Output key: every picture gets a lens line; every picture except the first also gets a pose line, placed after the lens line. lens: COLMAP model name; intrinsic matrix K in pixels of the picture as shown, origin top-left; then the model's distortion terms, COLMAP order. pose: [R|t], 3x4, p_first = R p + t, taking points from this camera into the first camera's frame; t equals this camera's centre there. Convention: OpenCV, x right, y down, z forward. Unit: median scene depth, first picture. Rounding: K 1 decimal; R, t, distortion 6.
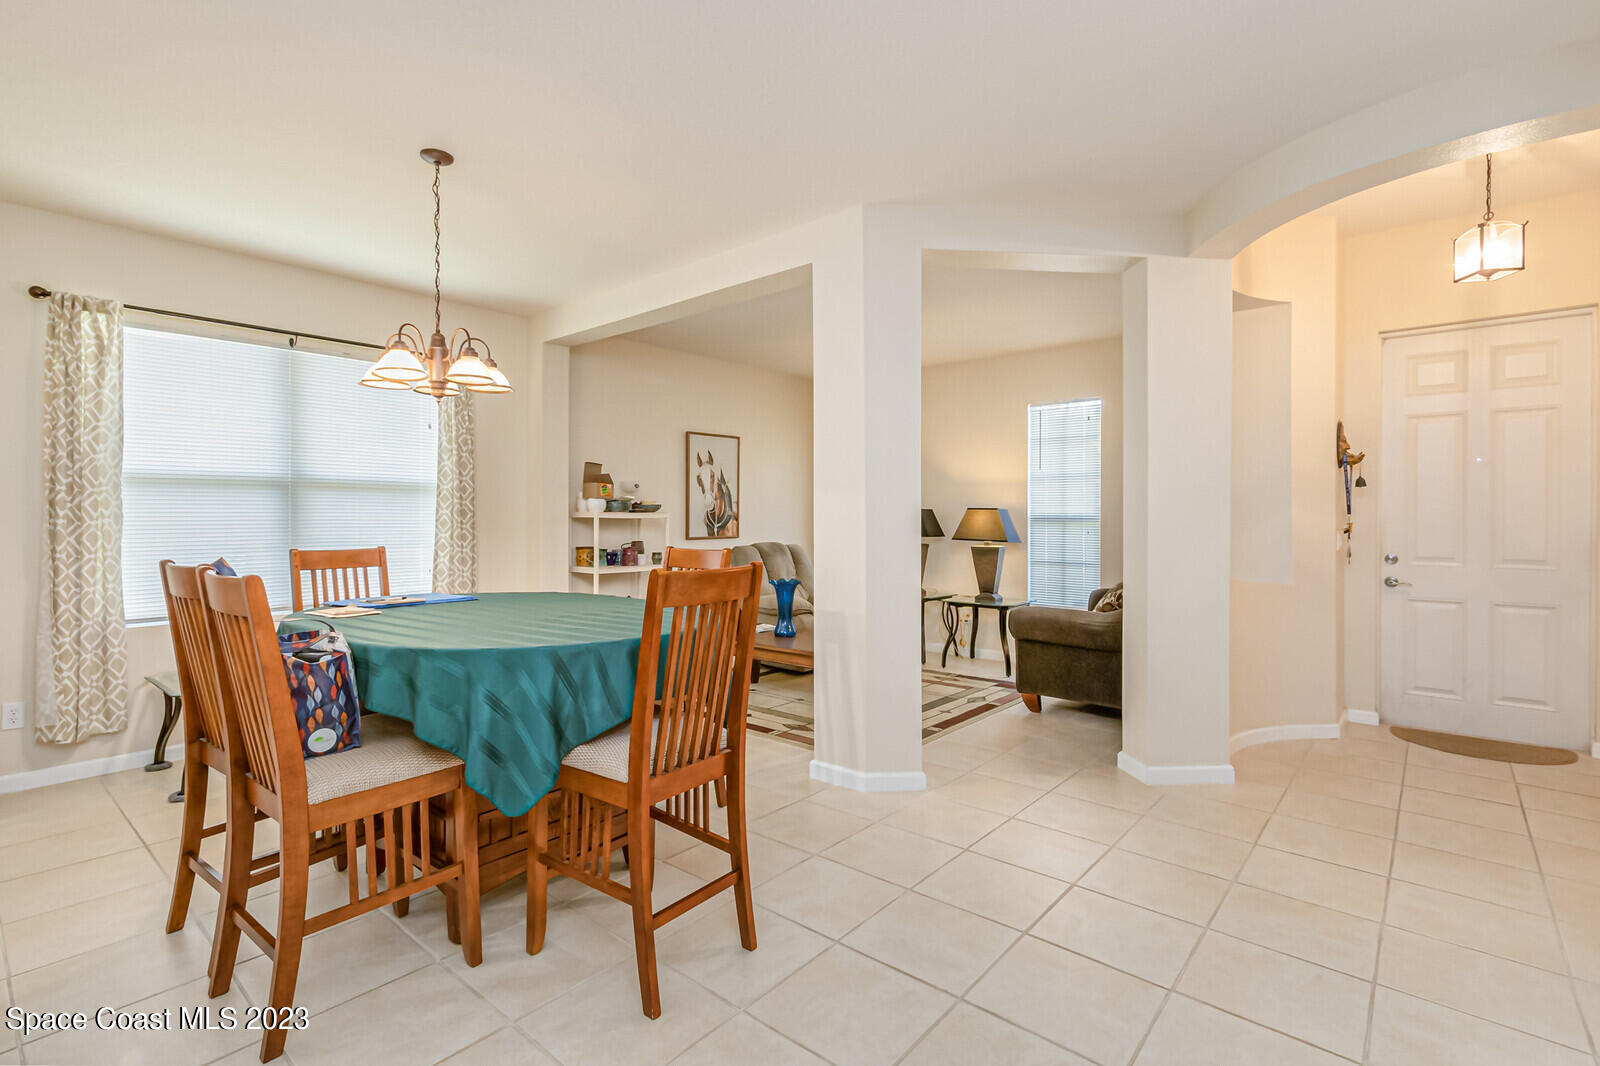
lens RADIAL K [[751.9, 0, 771.3], [0, 751.9, 526.2], [0, 0, 1]] dist [0.004494, -0.000980]
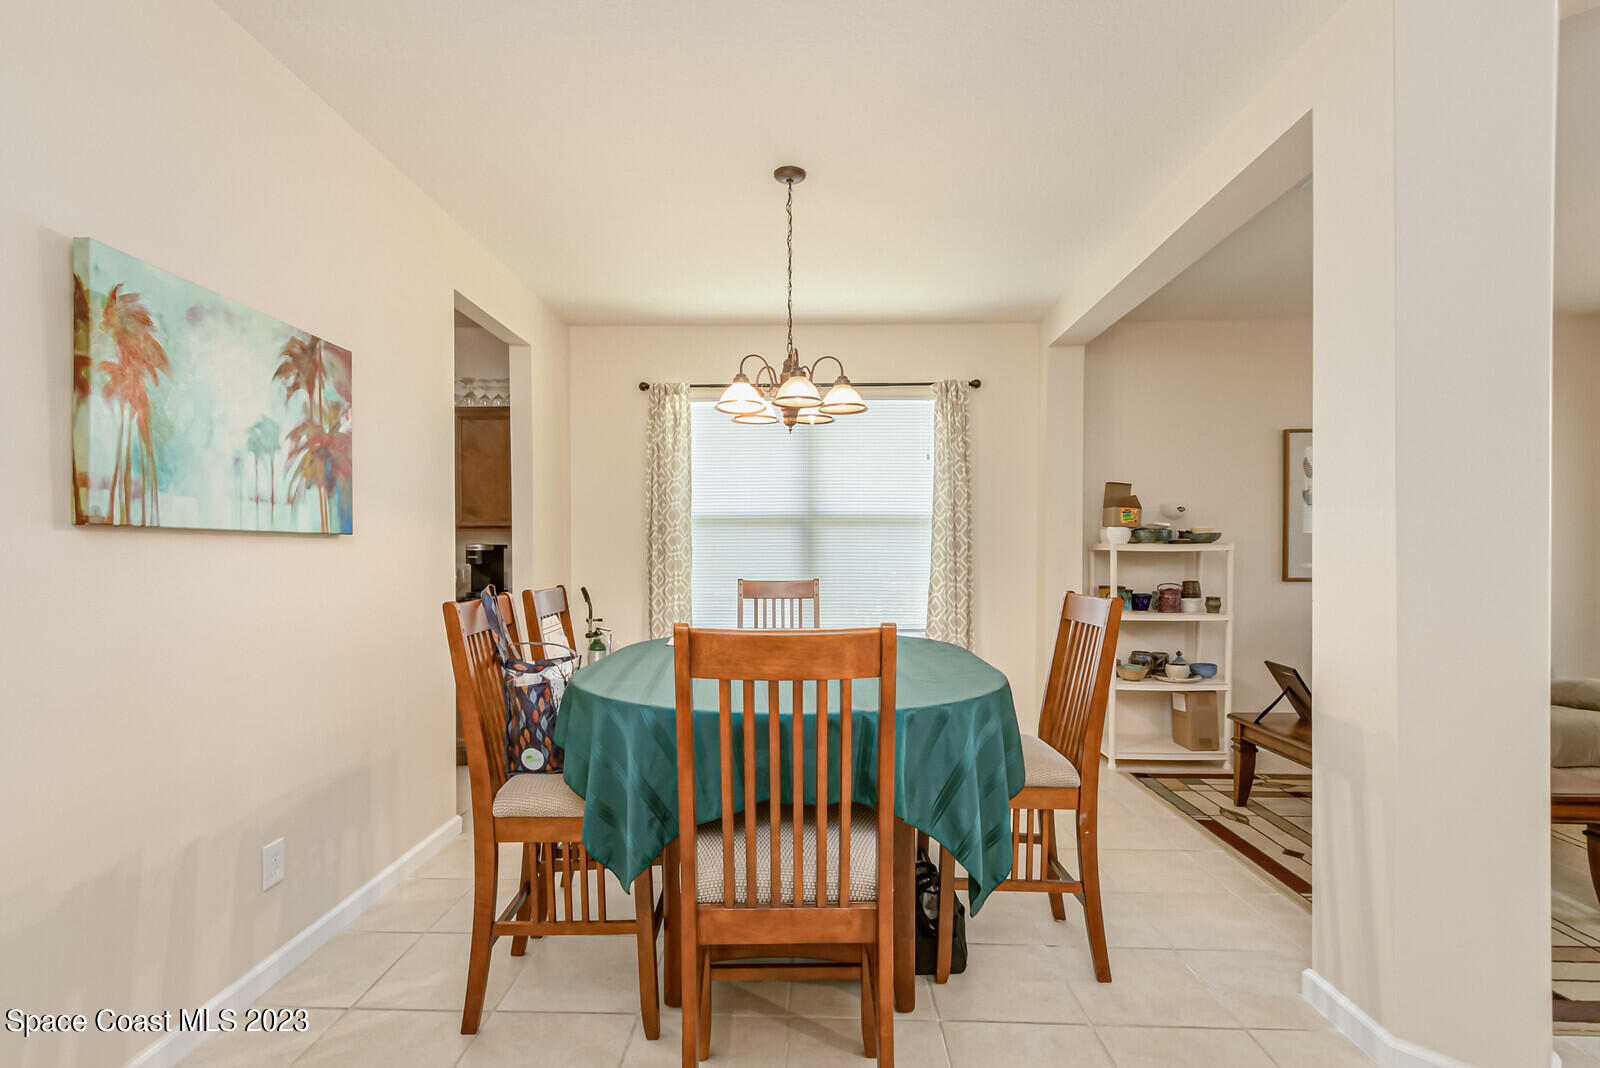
lens RADIAL K [[751.9, 0, 759.6], [0, 751.9, 561.4], [0, 0, 1]] dist [0.004494, -0.000980]
pose [[0.635928, 0.011956, -0.771655, 0.149005], [-0.008425, 0.999928, 0.008549, -0.003376], [0.771702, 0.001064, 0.635983, 0.193826]]
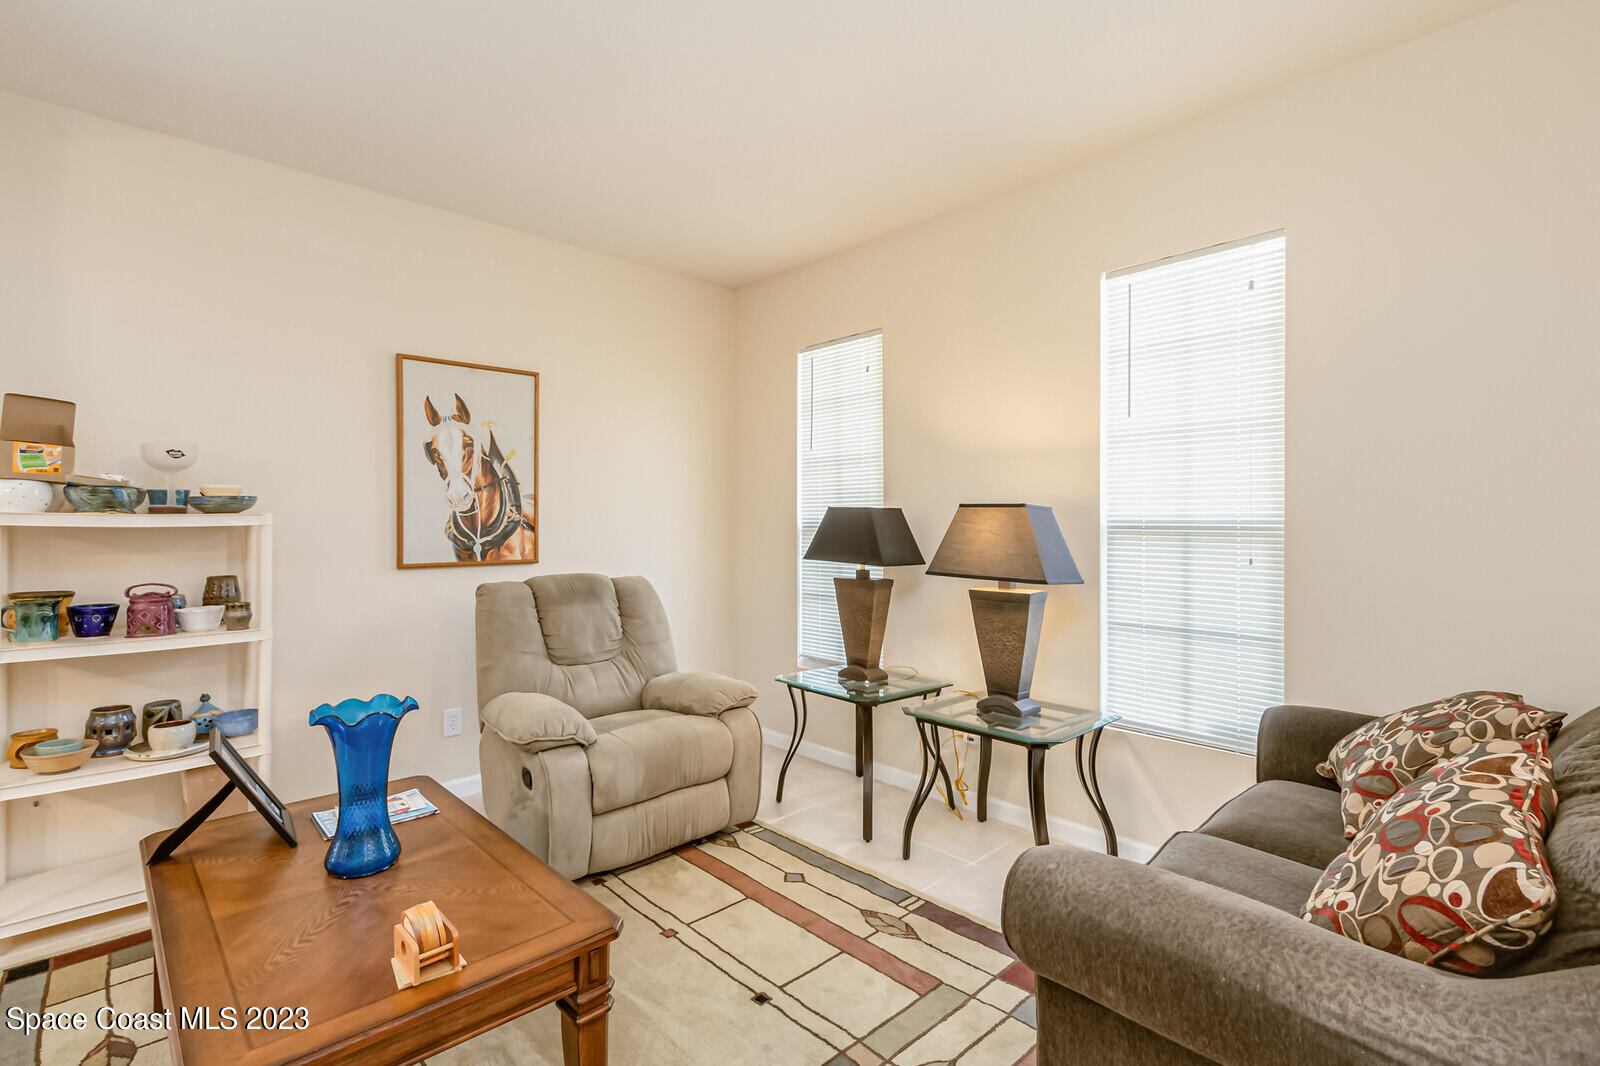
lens RADIAL K [[751.9, 0, 780.1], [0, 751.9, 527.0], [0, 0, 1]] dist [0.004494, -0.000980]
pose [[0.995353, 0.001194, -0.096291, 0.229962], [-0.001946, 0.999968, -0.007716, -0.008290], [0.096278, 0.007868, 0.995323, 0.634019]]
